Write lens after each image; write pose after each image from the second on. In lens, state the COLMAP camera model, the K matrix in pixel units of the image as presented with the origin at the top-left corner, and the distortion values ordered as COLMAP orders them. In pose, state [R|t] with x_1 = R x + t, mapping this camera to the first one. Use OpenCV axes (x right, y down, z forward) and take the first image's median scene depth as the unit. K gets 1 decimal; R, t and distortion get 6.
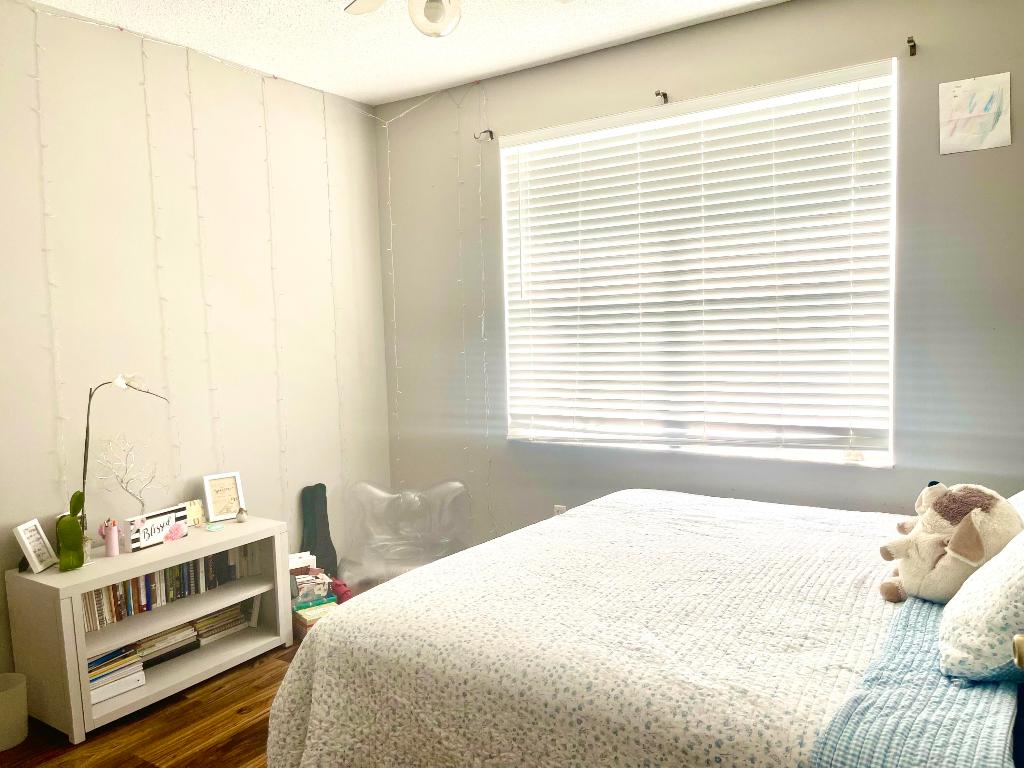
lens RADIAL K [[772.1, 0, 513.9], [0, 772.1, 383.3], [0, 0, 1]] dist [0.029077, -0.015304]
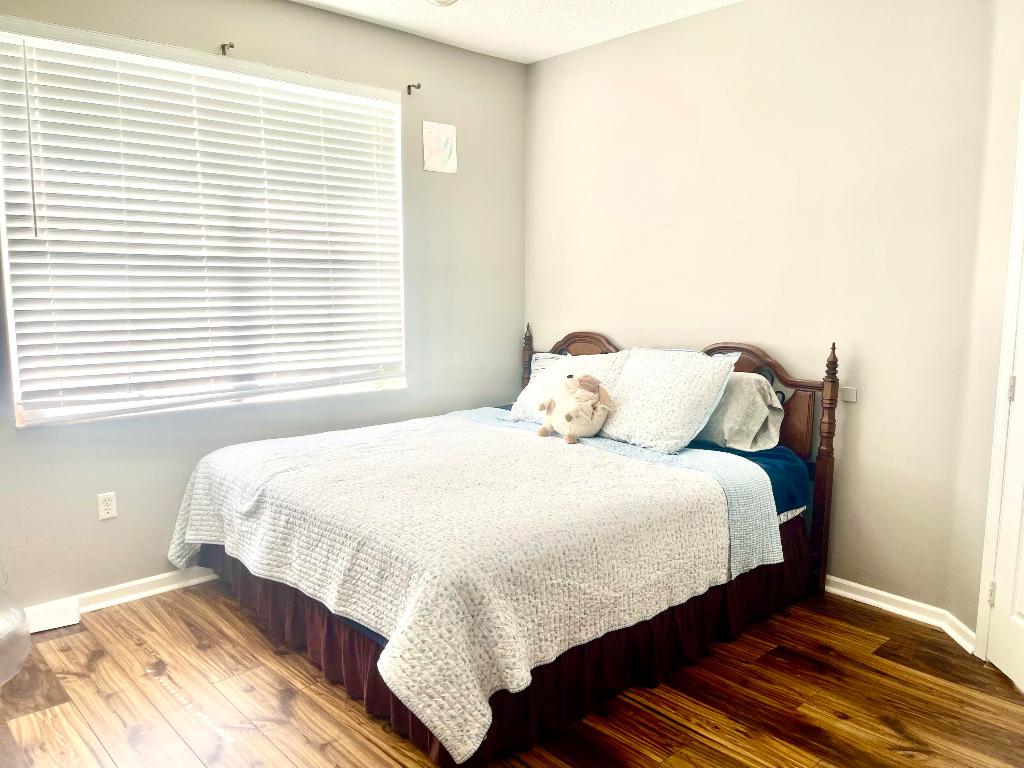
lens RADIAL K [[772.1, 0, 514.1], [0, 772.1, 386.2], [0, 0, 1]] dist [0.029077, -0.015304]
pose [[0.244314, -0.100547, 0.964469, -0.827762], [0.054993, 0.994446, 0.089741, -0.009947], [-0.968136, 0.031114, 0.248486, 0.469507]]
